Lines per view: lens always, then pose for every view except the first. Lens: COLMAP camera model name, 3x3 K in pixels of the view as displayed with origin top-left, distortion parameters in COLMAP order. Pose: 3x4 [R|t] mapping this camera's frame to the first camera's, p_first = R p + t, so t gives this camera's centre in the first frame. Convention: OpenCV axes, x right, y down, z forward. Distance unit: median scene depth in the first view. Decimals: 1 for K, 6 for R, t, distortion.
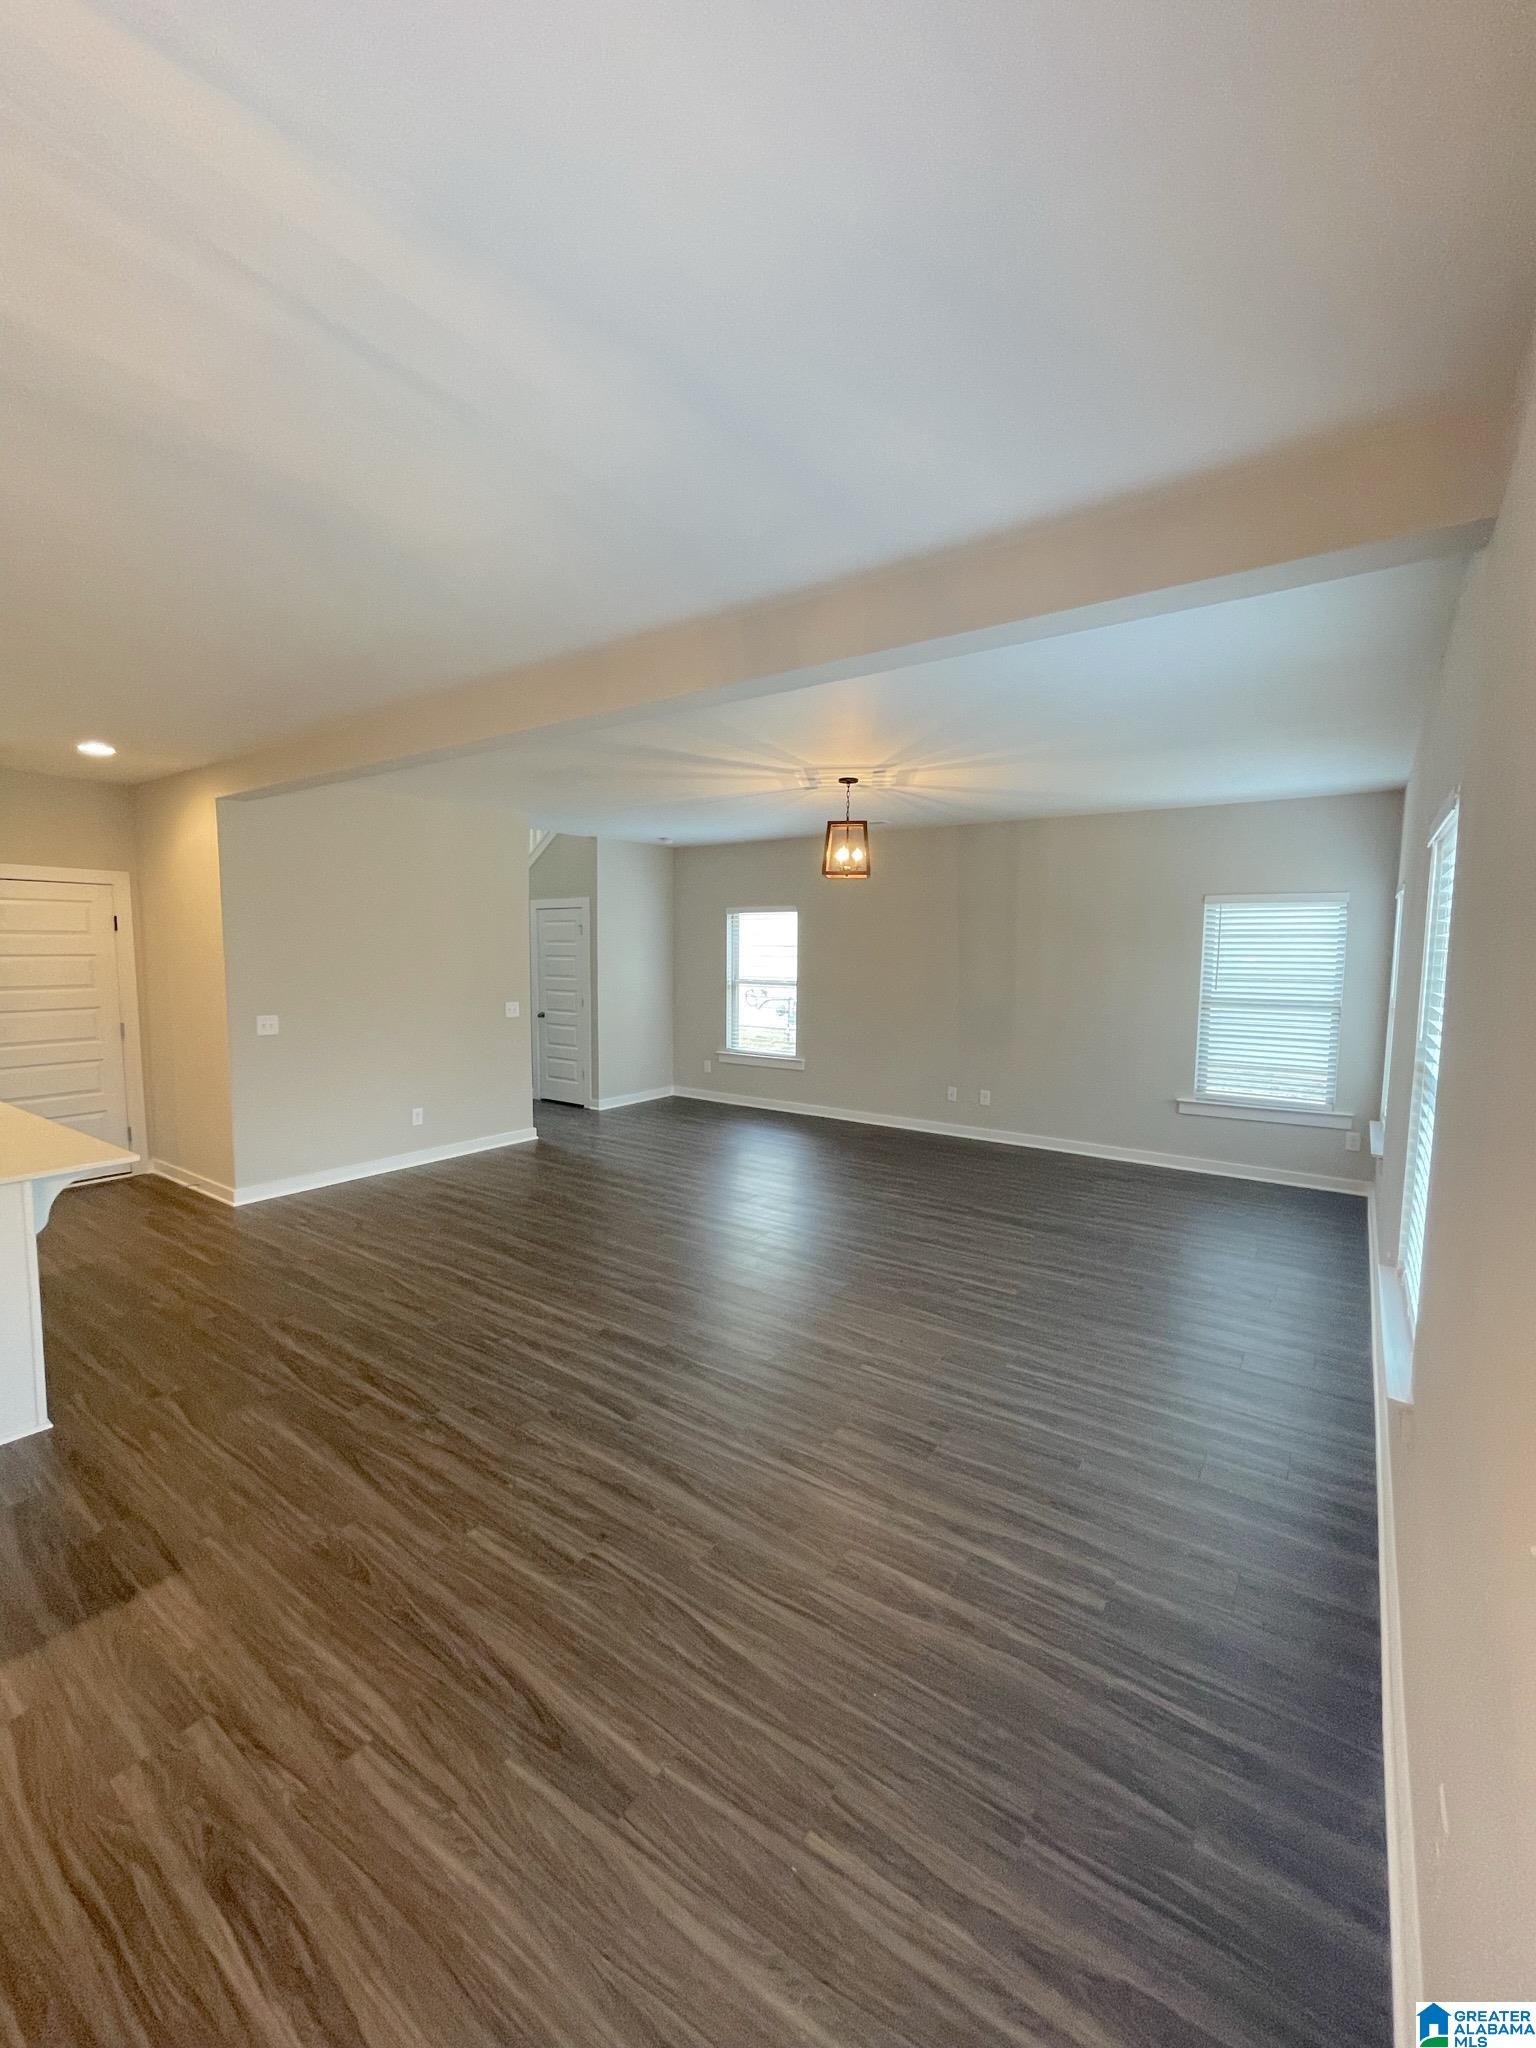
lens RADIAL K [[833.1, 0, 780.6], [0, 833.1, 1026.1], [0, 0, 1]] dist [-0.001257, 0.000019]
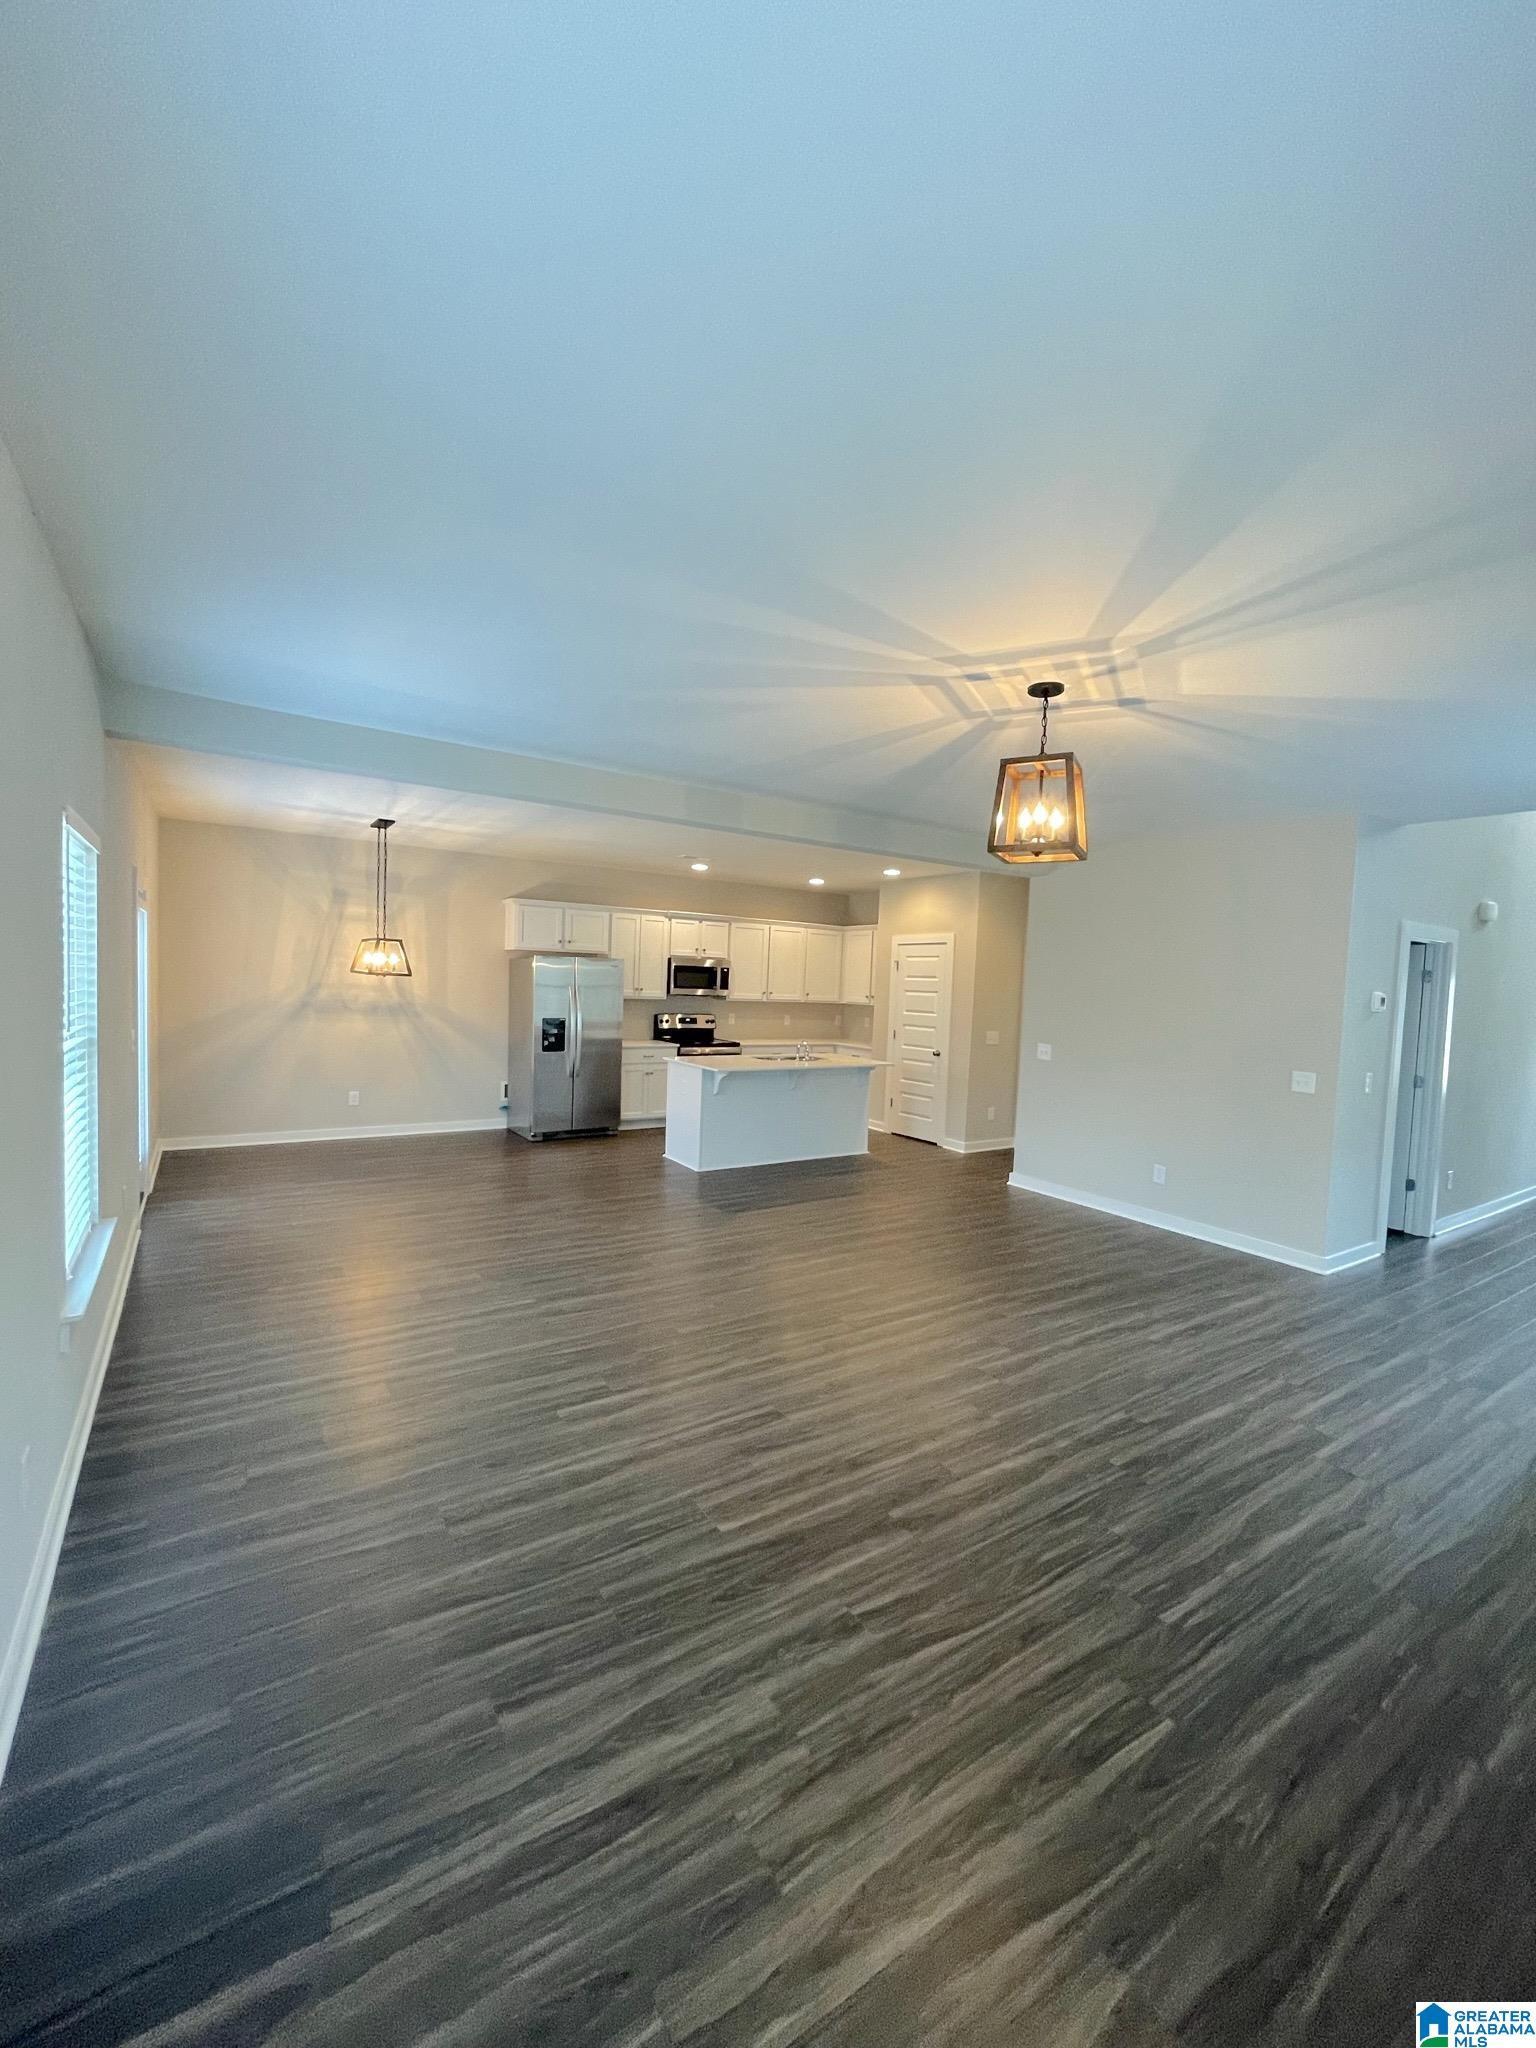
lens RADIAL K [[833.1, 0, 774.5], [0, 833.1, 1016.3], [0, 0, 1]] dist [-0.001257, 0.000019]
pose [[-0.361846, 0.021448, -0.931991, 0.705548], [-0.133294, 0.988273, 0.074495, -0.094371], [0.922659, 0.151185, -0.354744, 1.079210]]
